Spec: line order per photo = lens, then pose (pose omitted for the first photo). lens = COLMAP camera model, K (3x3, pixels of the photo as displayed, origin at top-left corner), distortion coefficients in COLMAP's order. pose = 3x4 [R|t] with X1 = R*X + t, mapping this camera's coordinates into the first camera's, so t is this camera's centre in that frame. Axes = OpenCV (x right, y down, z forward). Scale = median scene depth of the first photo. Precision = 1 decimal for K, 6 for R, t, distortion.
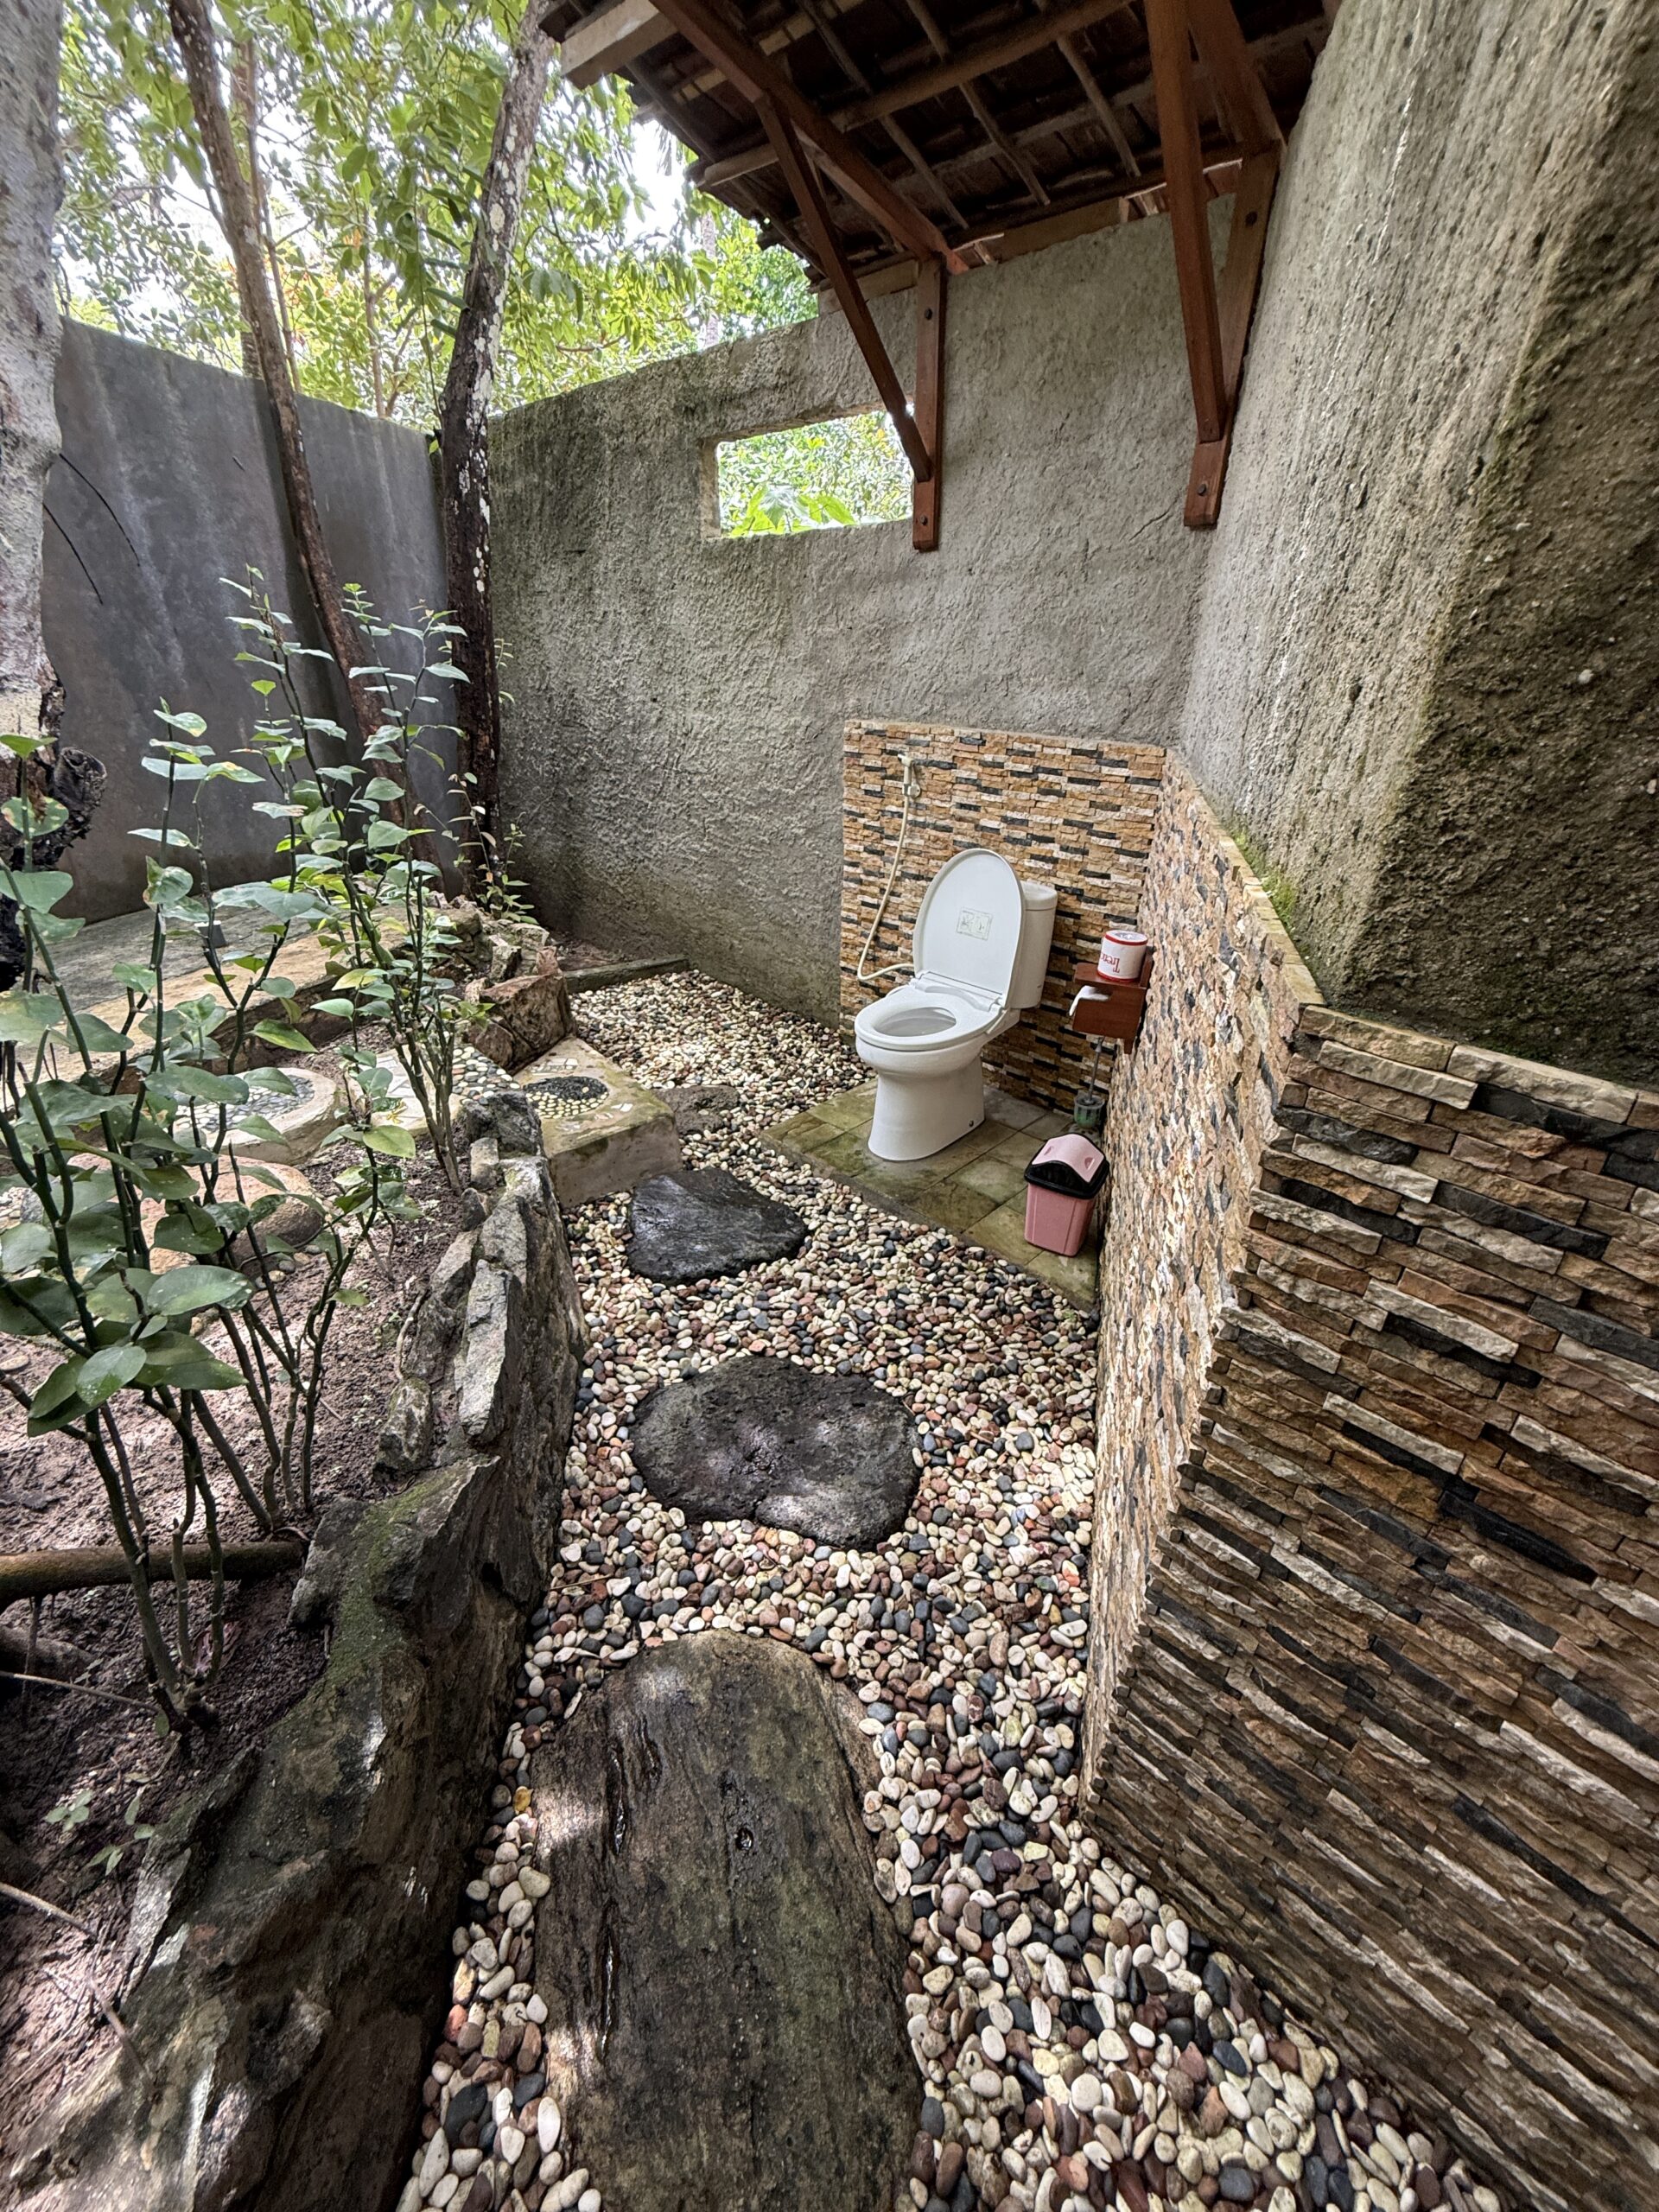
lens RADIAL K [[881.8, 0, 831.4], [0, 881.8, 1101.0], [0, 0, 1]] dist [-0.001485, 0.000494]
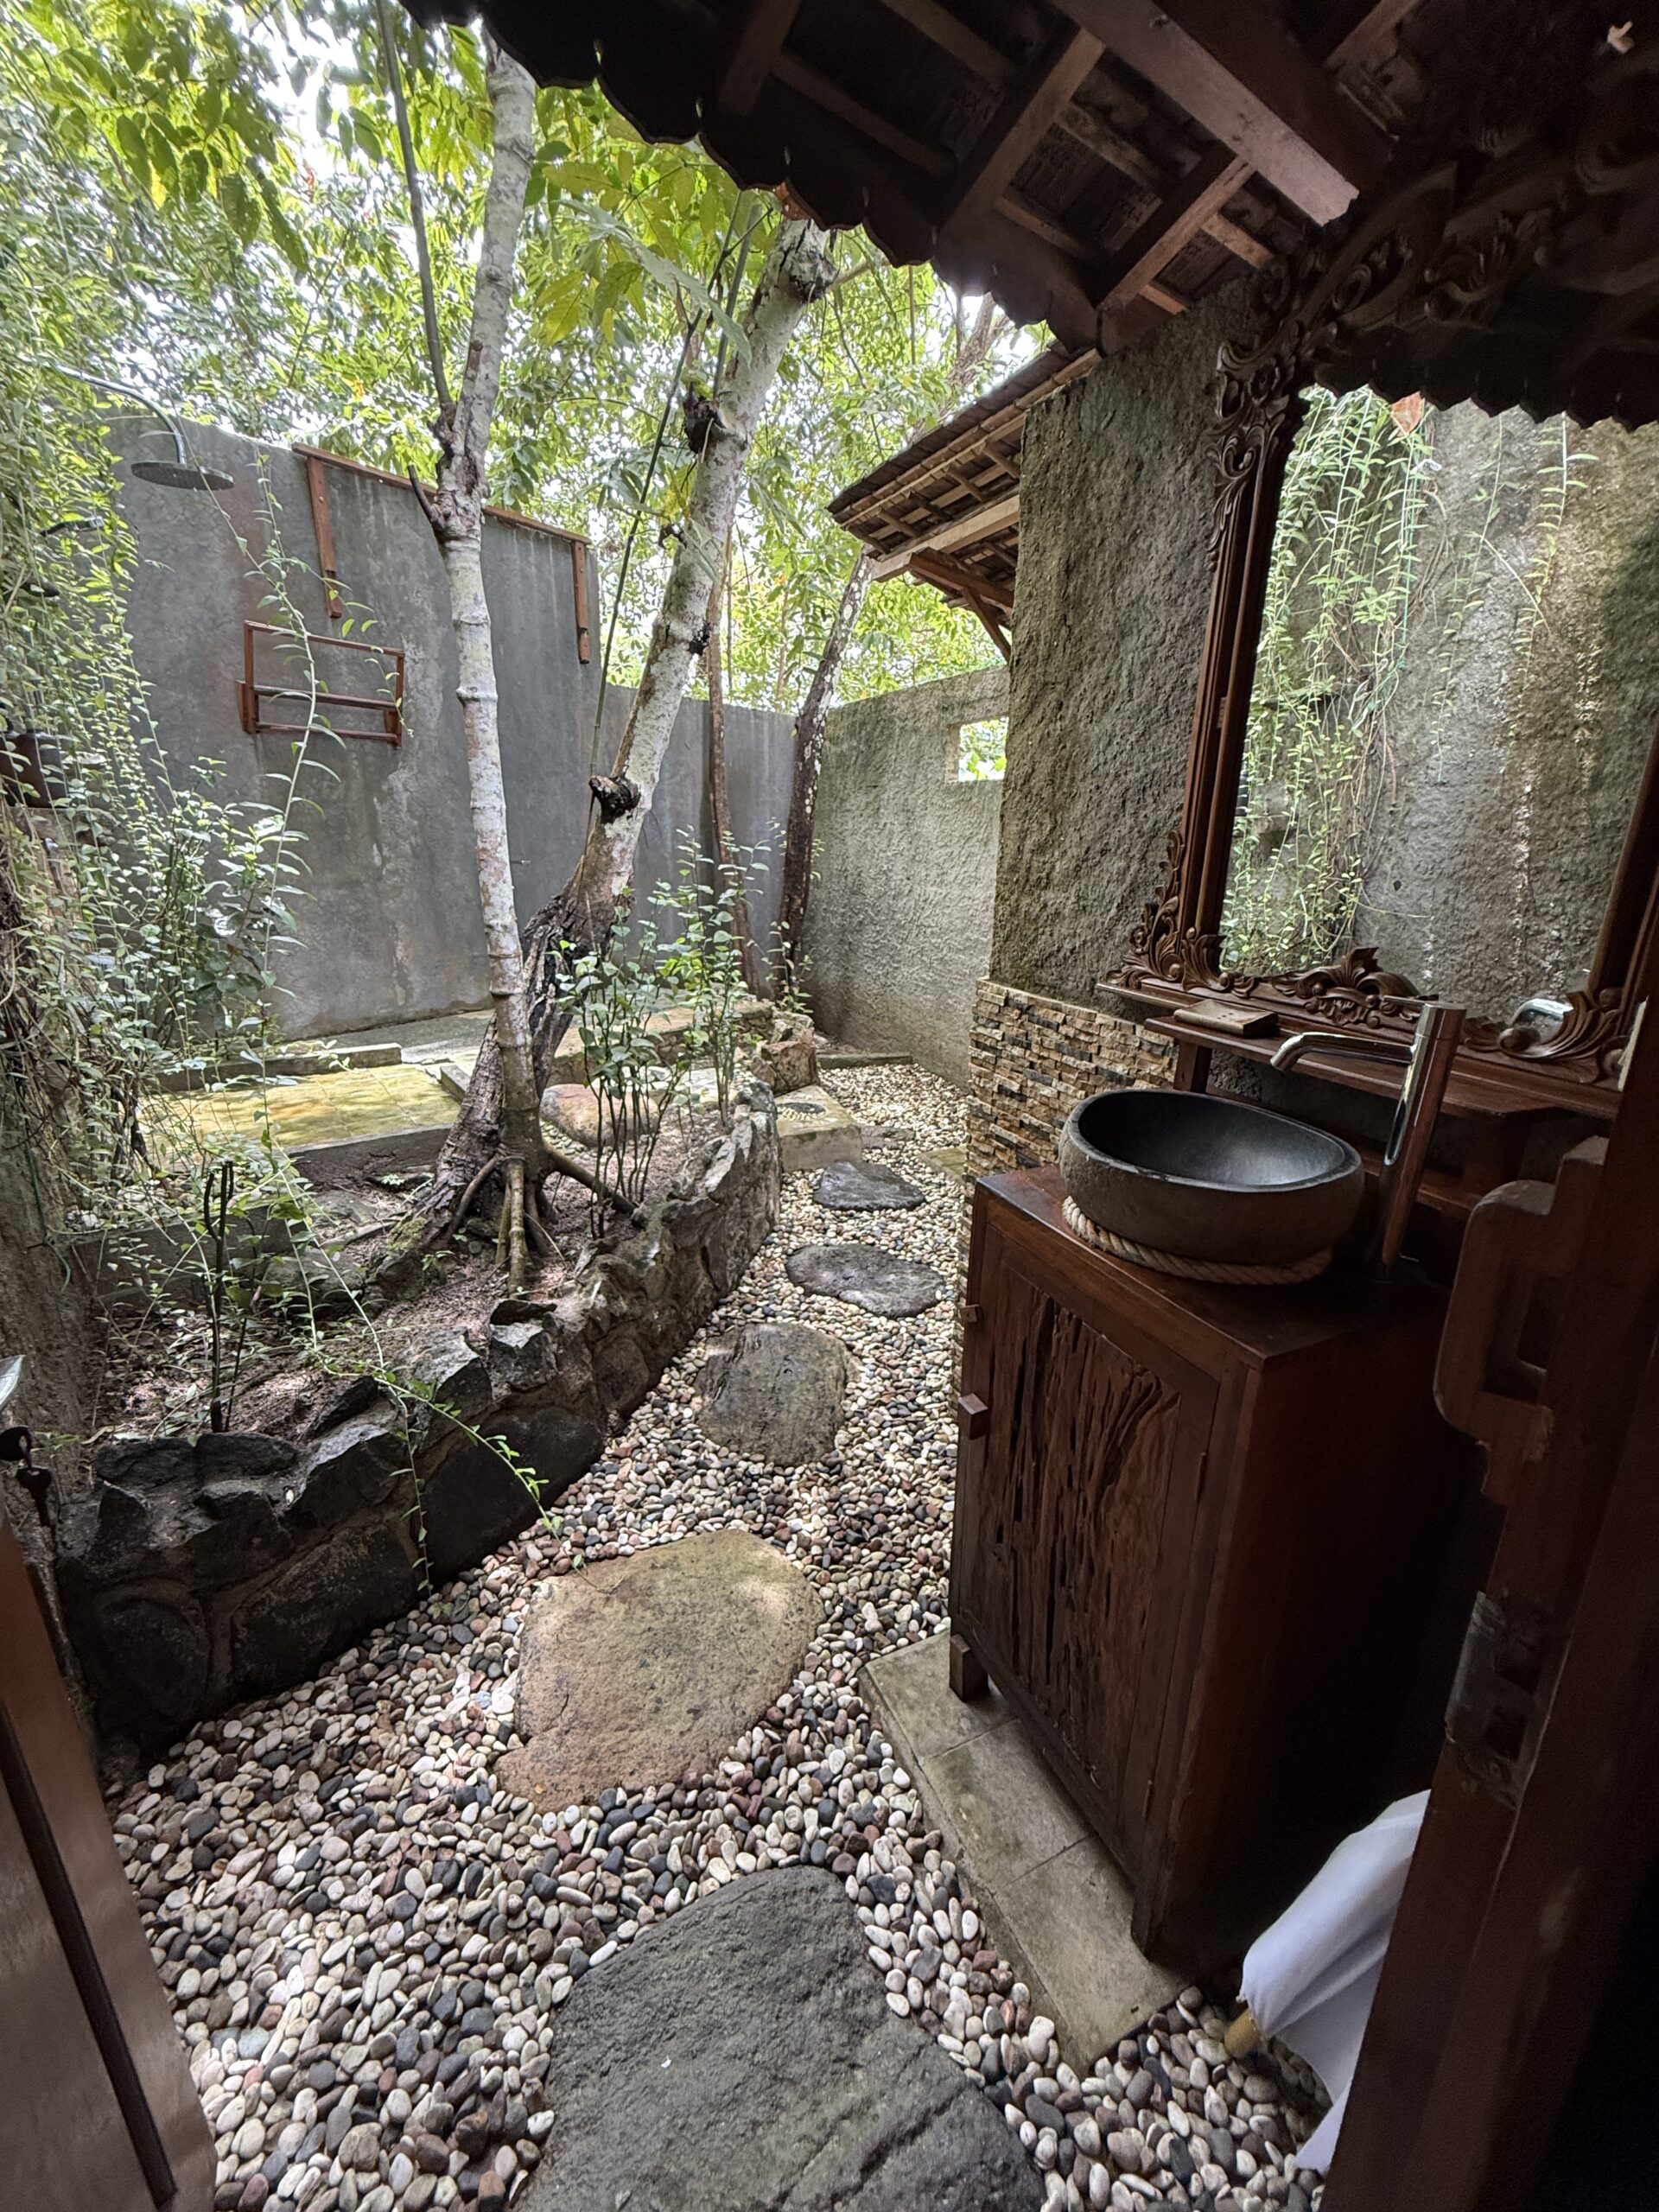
lens RADIAL K [[881.8, 0, 828.6], [0, 881.8, 1101.7], [0, 0, 1]] dist [-0.001485, 0.000494]
pose [[0.938762, 0.097752, -0.330409, 0.267194], [-0.154301, 0.976654, -0.149456, 0.203068], [0.308086, 0.191286, 0.931929, -0.464028]]
